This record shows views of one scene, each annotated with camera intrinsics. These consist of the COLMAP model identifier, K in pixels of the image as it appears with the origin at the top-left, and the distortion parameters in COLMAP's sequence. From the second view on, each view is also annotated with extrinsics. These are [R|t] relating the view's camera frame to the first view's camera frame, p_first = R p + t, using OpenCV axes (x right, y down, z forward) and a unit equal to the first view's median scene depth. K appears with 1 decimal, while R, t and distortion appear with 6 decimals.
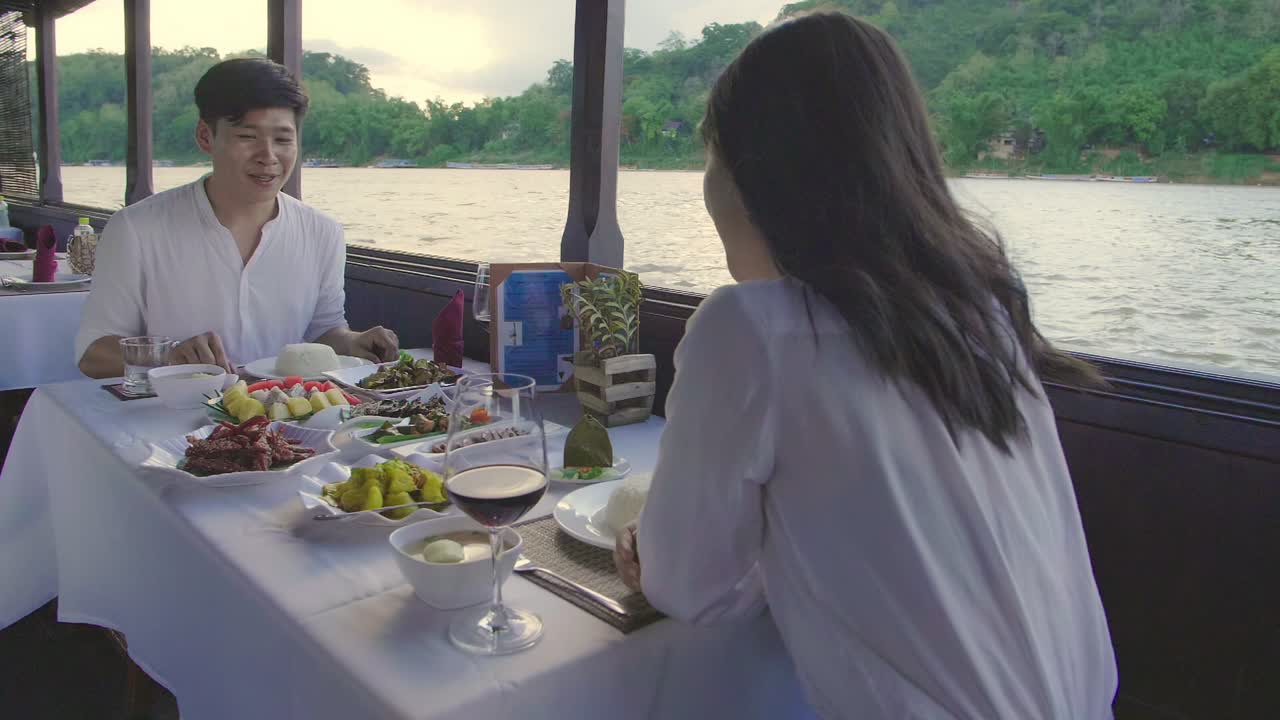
lens RADIAL K [[1123.3, 0, 664.0], [0, 1123.3, 362.2], [0, 0, 1]] dist [-0.150501, 0.218669]
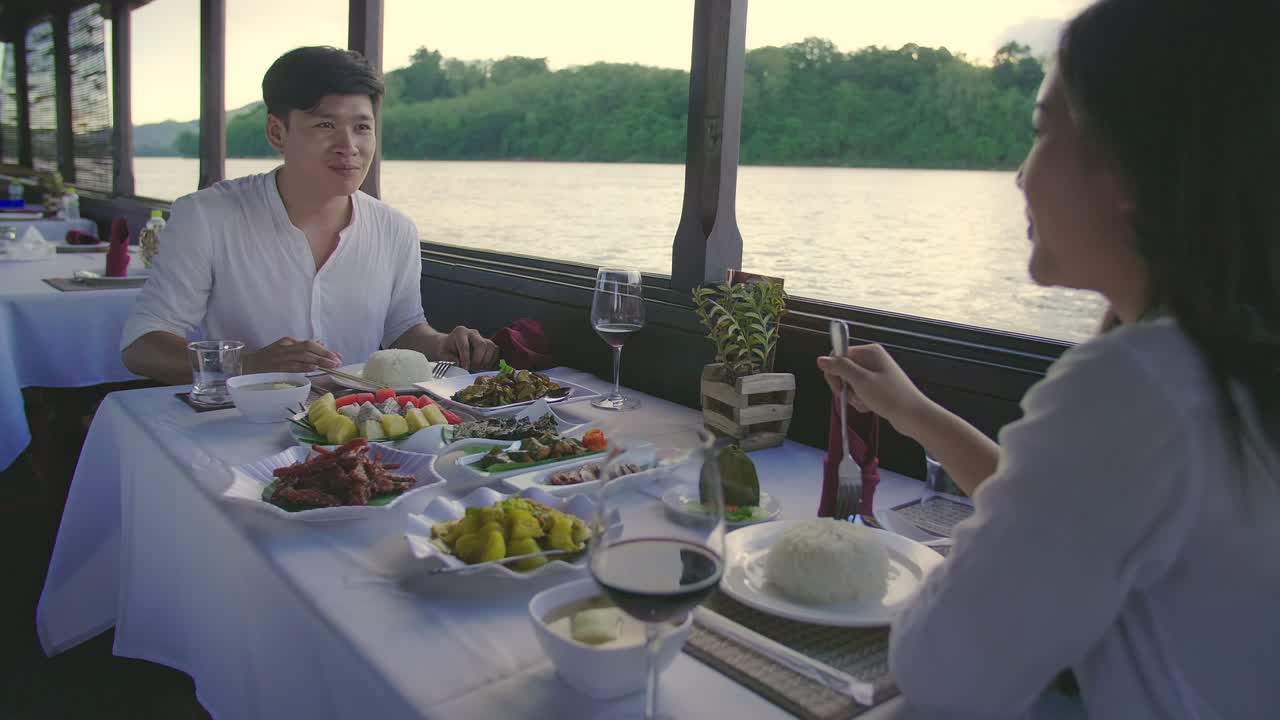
lens RADIAL K [[1123.3, 0, 664.0], [0, 1123.3, 362.2], [0, 0, 1]] dist [-0.150501, 0.218669]
pose [[0.998609, 0.015262, -0.050469, -0.069838], [-0.015138, 0.999881, 0.002828, -0.016695], [0.050506, -0.002060, 0.998722, 0.119611]]
